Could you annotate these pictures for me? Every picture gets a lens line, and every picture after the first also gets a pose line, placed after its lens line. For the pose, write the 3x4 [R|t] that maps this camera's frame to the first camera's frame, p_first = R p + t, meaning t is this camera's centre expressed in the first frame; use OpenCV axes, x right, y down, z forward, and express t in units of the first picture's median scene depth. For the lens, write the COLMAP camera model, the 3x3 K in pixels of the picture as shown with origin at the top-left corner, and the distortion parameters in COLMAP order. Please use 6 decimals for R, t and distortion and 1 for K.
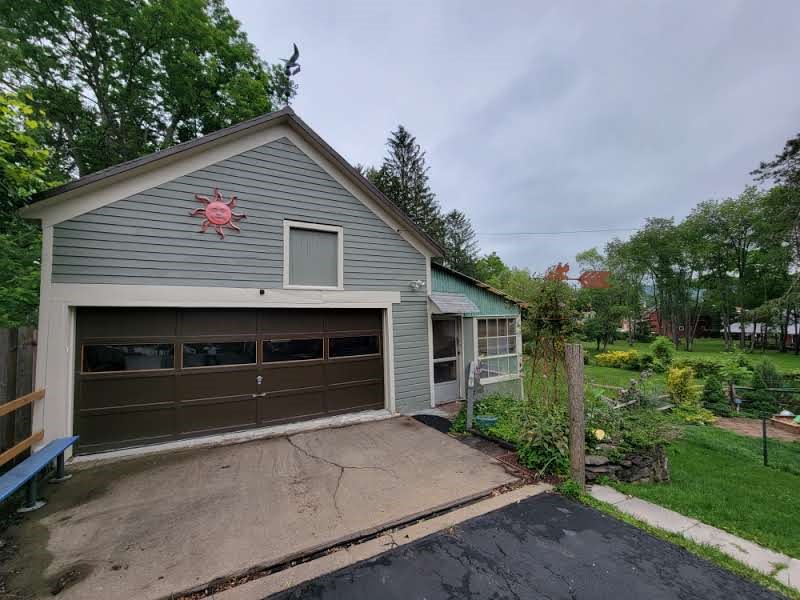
lens RADIAL K [[326.2, 0, 400.3], [0, 326.2, 303.2], [0, 0, 1]] dist [-0.001015, -0.000350]
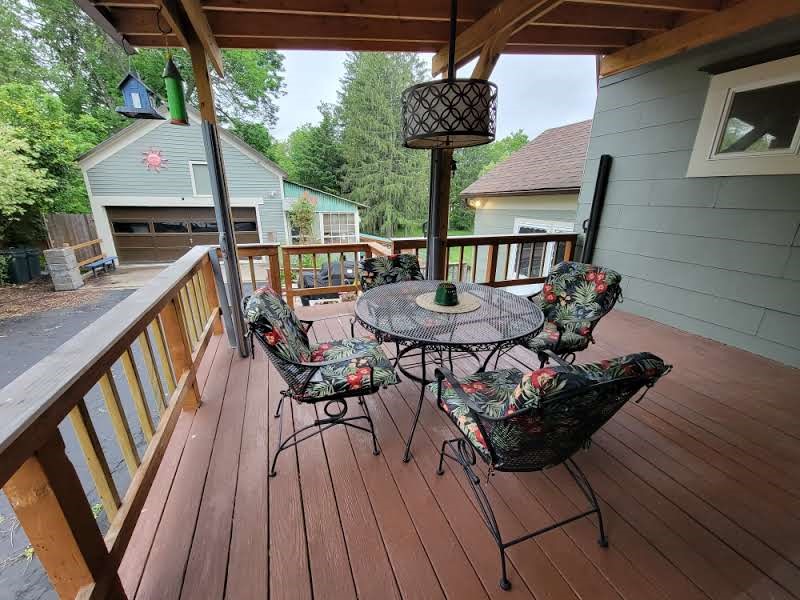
lens RADIAL K [[326.2, 0, 398.7], [0, 326.2, 298.6], [0, 0, 1]] dist [-0.001015, -0.000350]
pose [[0.987677, 0.074892, -0.137422, 1.348292], [-0.023629, 0.939363, 0.342109, -0.190913], [0.154711, -0.334646, 0.929557, -1.003738]]
